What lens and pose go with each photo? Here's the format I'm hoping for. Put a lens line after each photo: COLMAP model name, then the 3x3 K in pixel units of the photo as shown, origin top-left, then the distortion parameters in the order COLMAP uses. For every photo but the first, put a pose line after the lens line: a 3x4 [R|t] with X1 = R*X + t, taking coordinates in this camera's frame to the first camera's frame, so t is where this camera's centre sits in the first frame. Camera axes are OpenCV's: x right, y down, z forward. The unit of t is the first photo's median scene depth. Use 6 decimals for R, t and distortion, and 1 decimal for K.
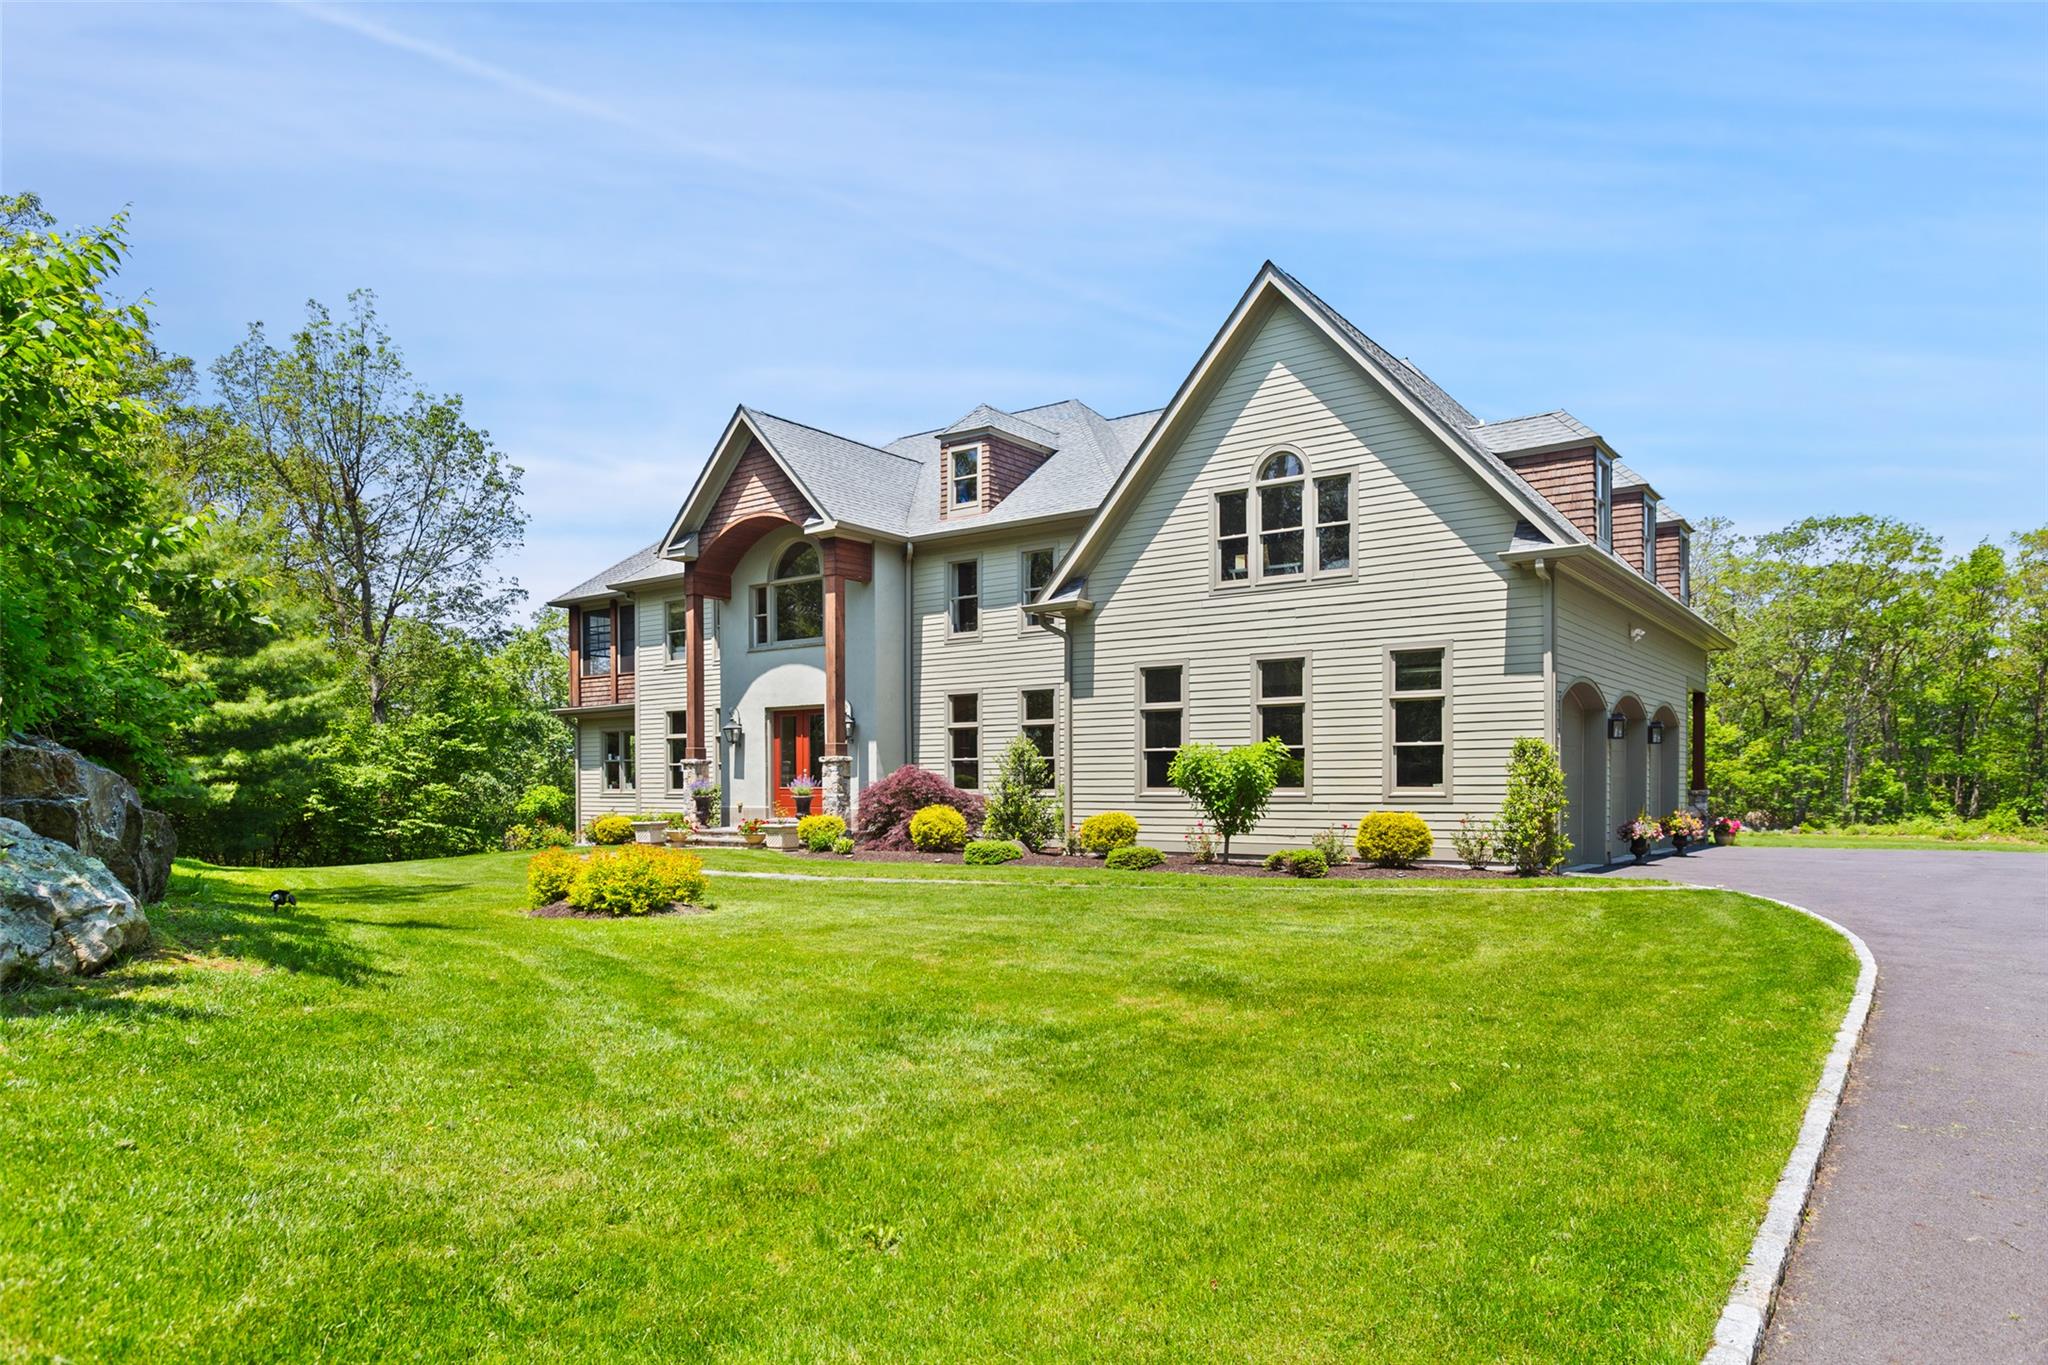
lens RADIAL K [[1270.5, 0, 1028.9], [0, 1270.5, 806.4], [0, 0, 1]] dist [-0.005049, 0.003550]
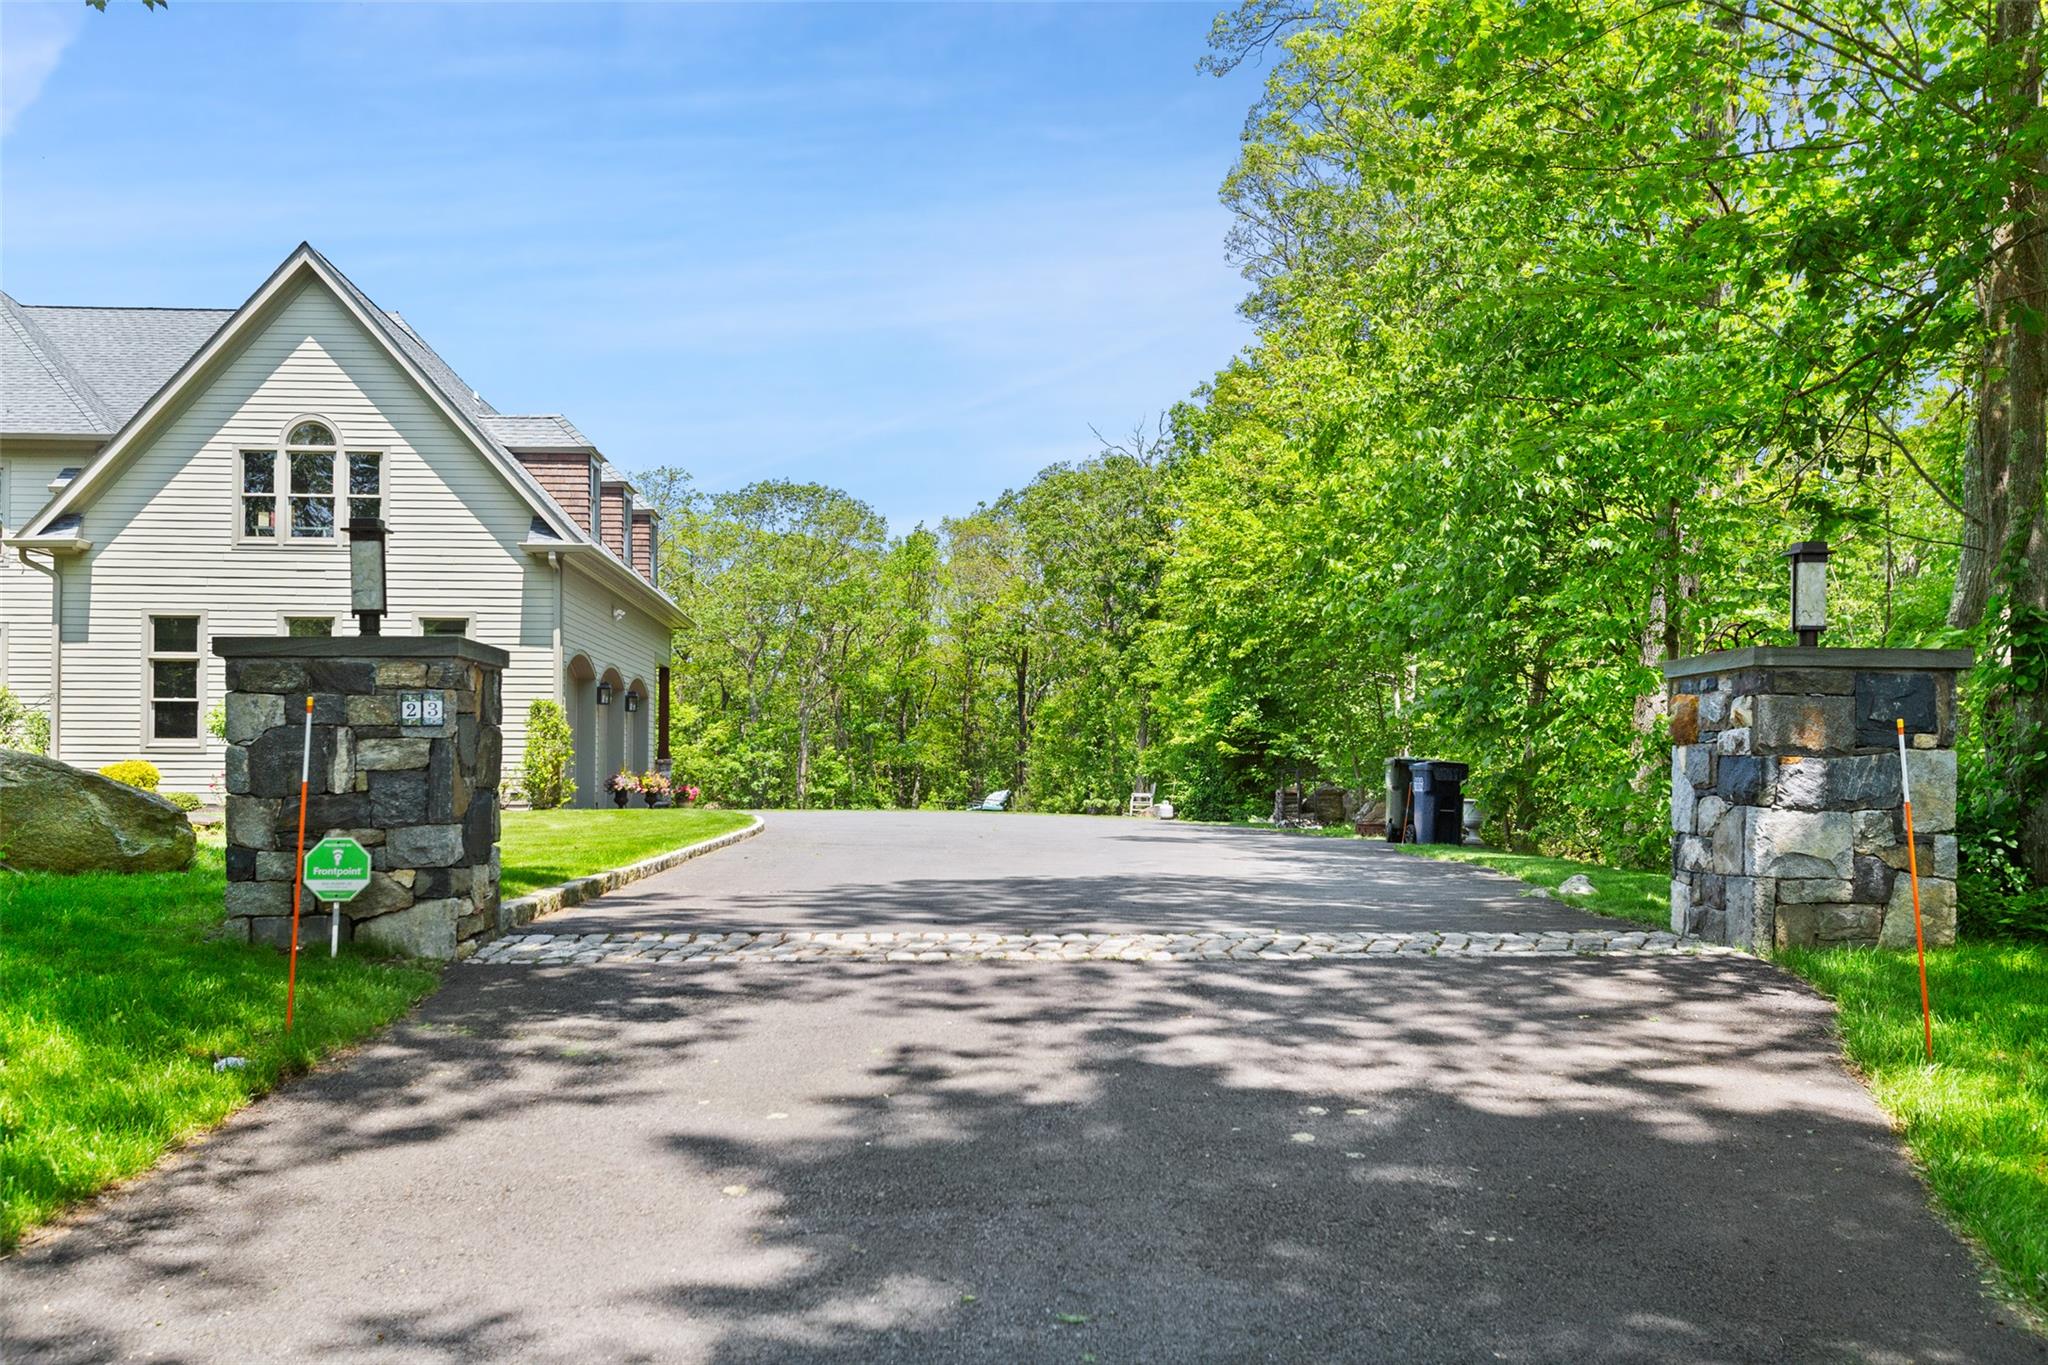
lens RADIAL K [[1866.1, 0, 1023.4], [0, 1866.1, 738.6], [0, 0, 1]] dist [0.028653, 0.004555]
pose [[0.775316, 0.022952, 0.631156, -0.291771], [0.003786, 0.999153, -0.040985, 0.045555], [-0.631562, 0.034166, 0.774572, -0.518664]]
